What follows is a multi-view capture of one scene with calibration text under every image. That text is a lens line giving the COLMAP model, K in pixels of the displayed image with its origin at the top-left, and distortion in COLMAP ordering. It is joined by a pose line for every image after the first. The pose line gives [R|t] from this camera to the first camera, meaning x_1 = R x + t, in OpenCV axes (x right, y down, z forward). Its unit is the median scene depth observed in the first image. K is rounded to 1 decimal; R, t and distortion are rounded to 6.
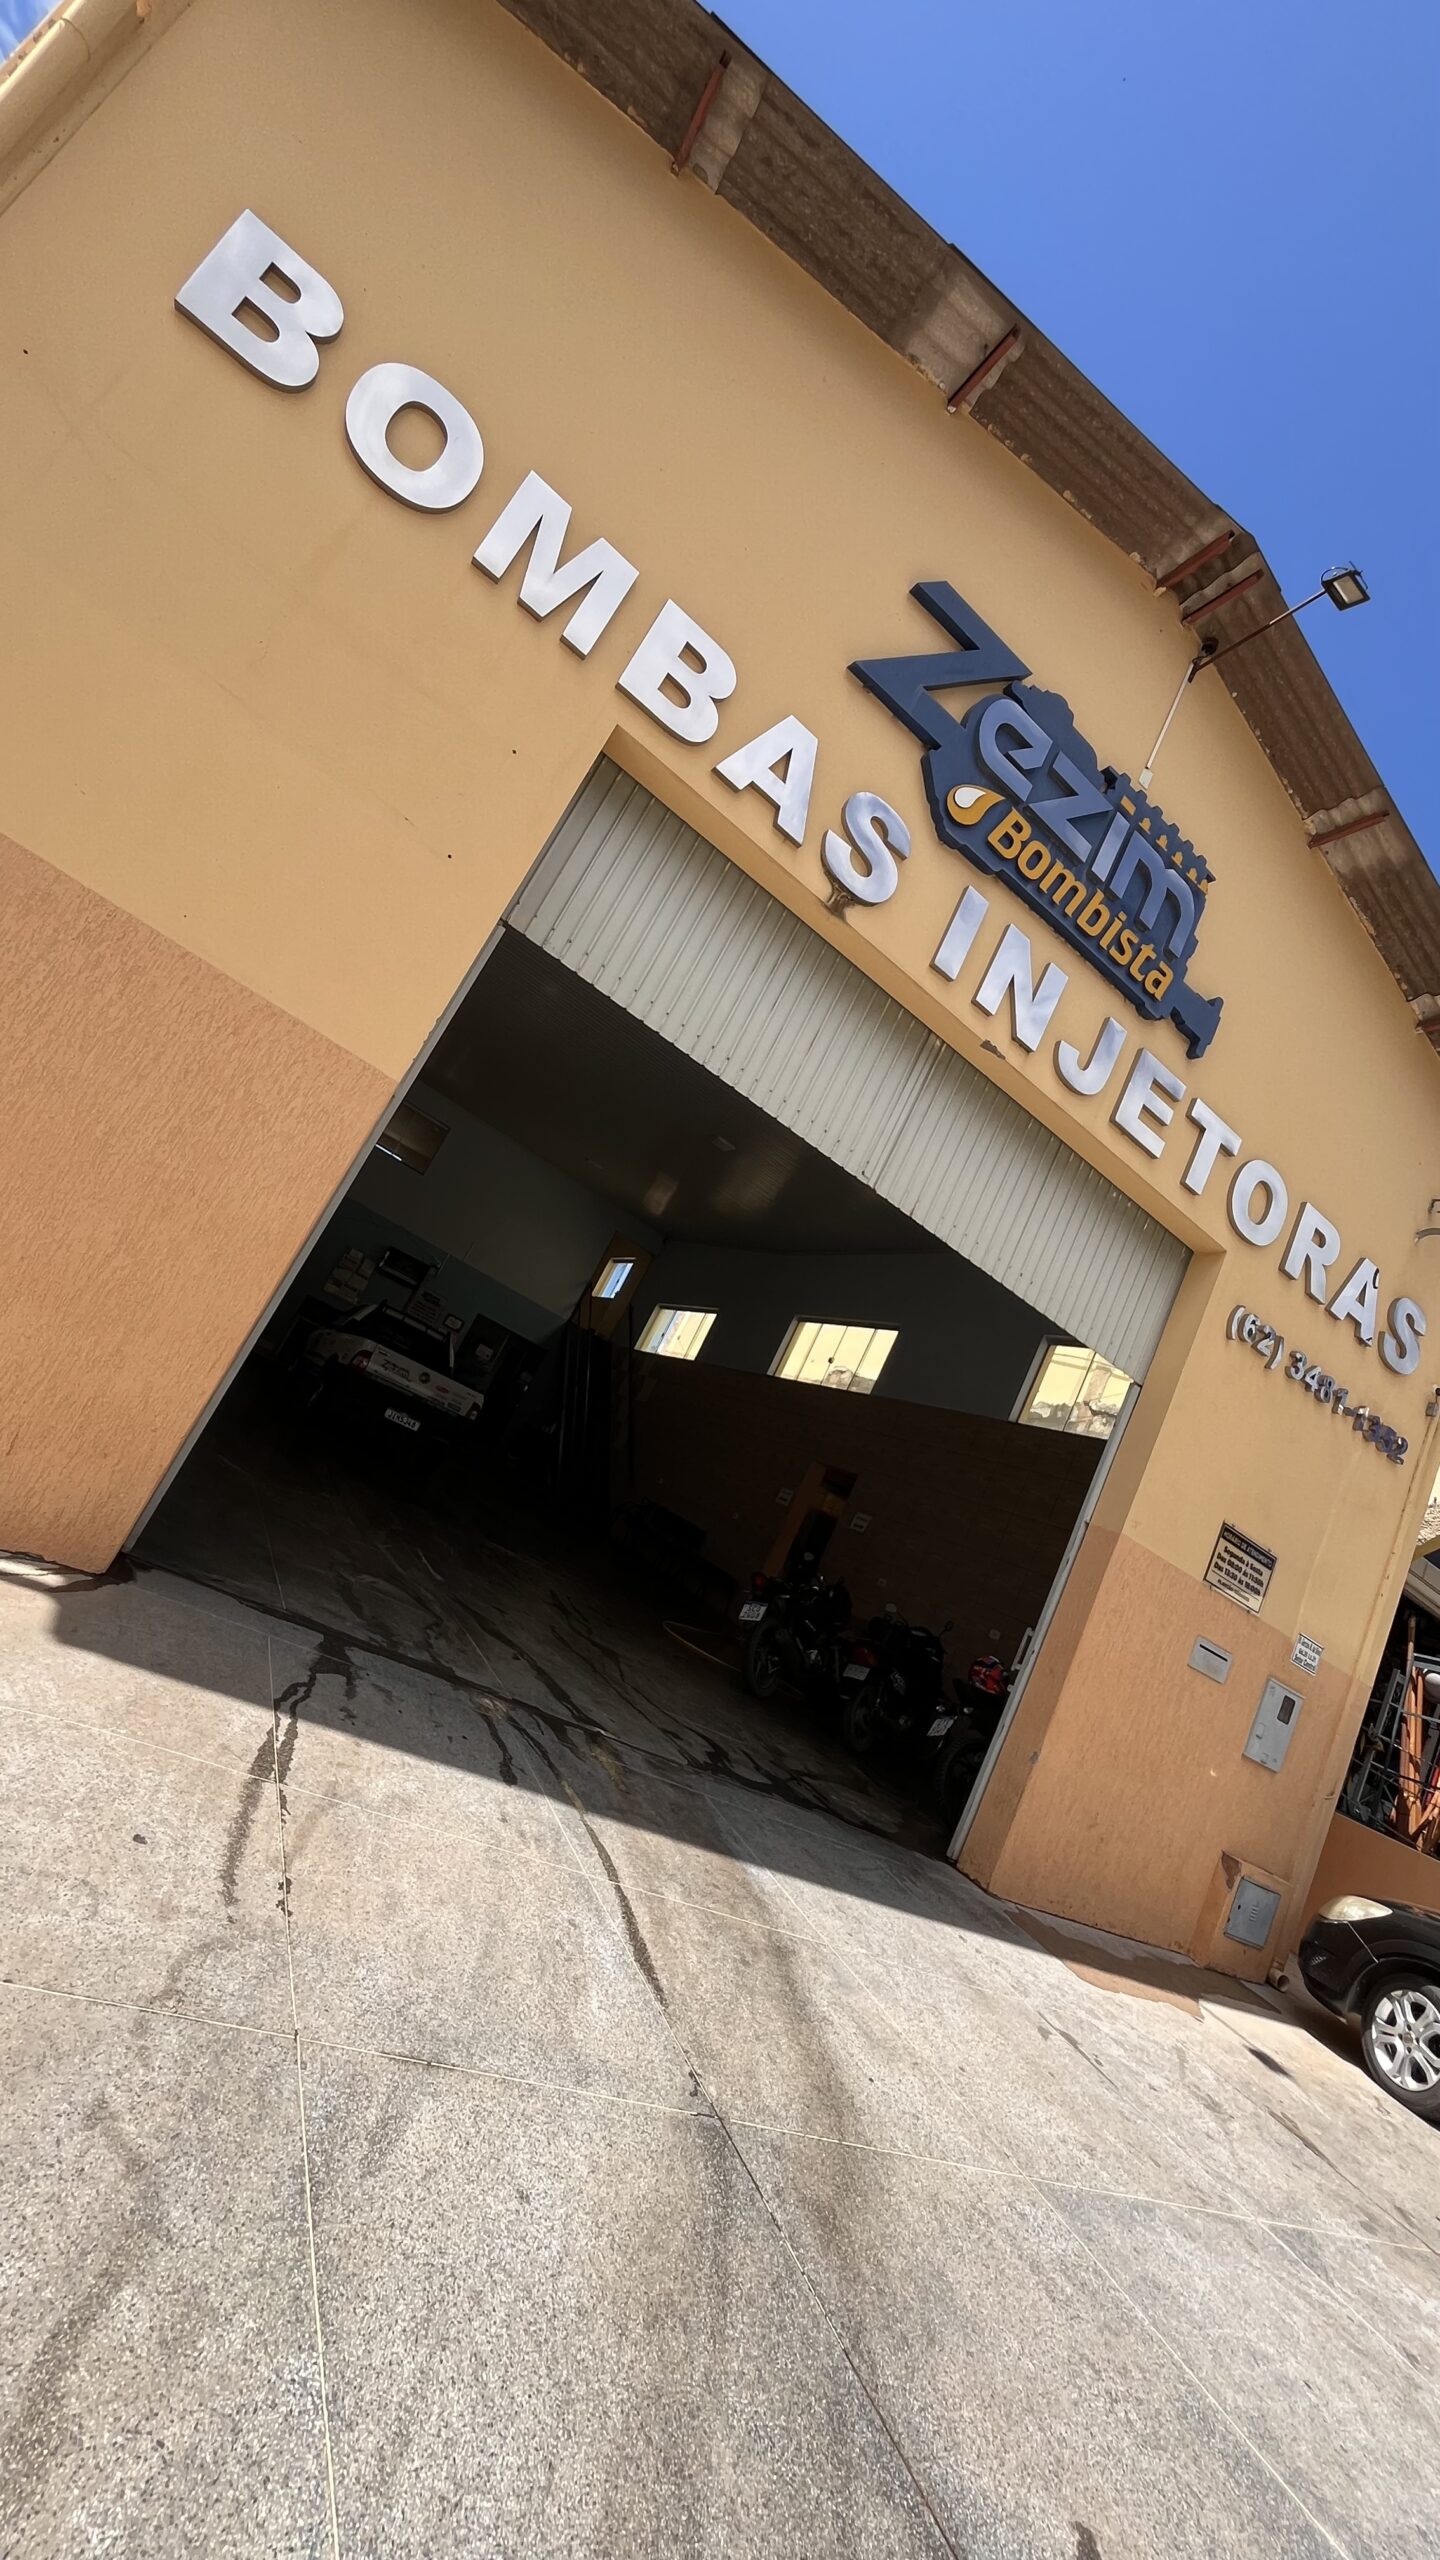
lens RADIAL K [[1025.8, 0, 720.0], [0, 1025.8, 1280.0], [0, 0, 1]] dist [-0.010320, 0.000776]
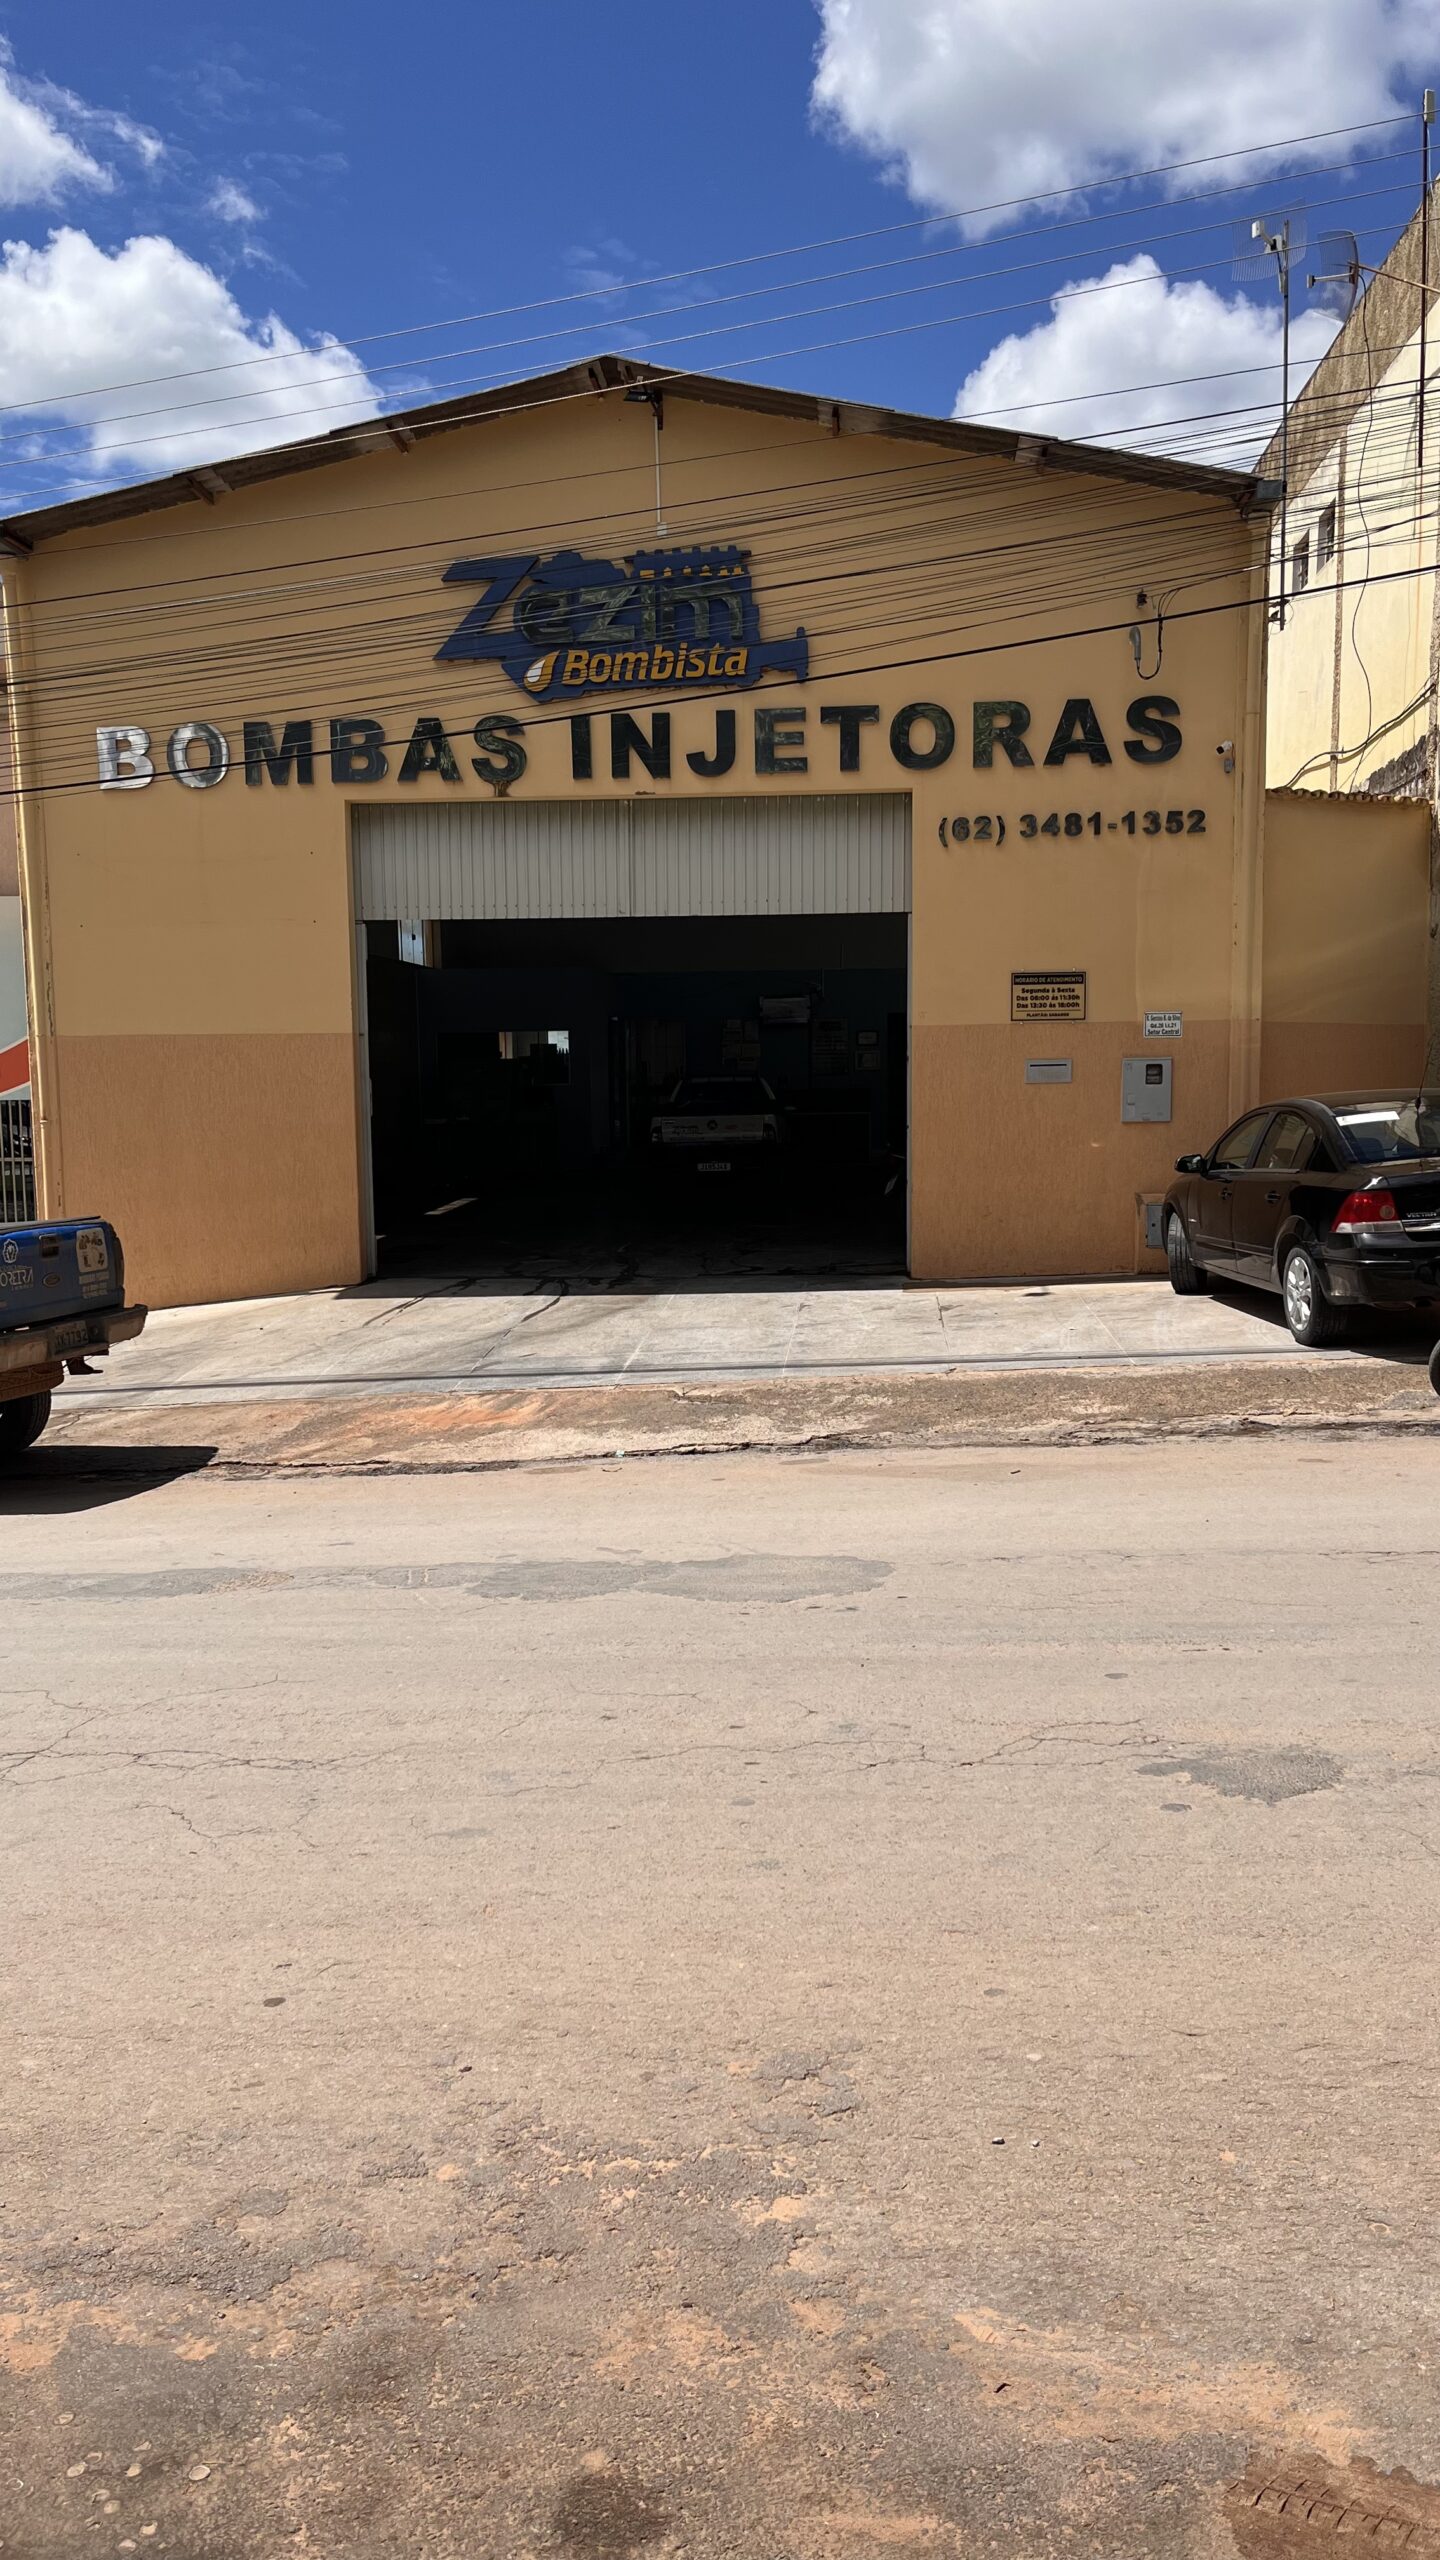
lens RADIAL K [[1838.4, 0, 720.0], [0, 1838.4, 1280.0], [0, 0, 1]] dist [0.004947, 0.000744]
pose [[0.736312, -0.389935, -0.552988, 1.413395], [0.494647, 0.867839, 0.046681, 0.294207], [0.461702, -0.307905, 0.831881, -1.286612]]
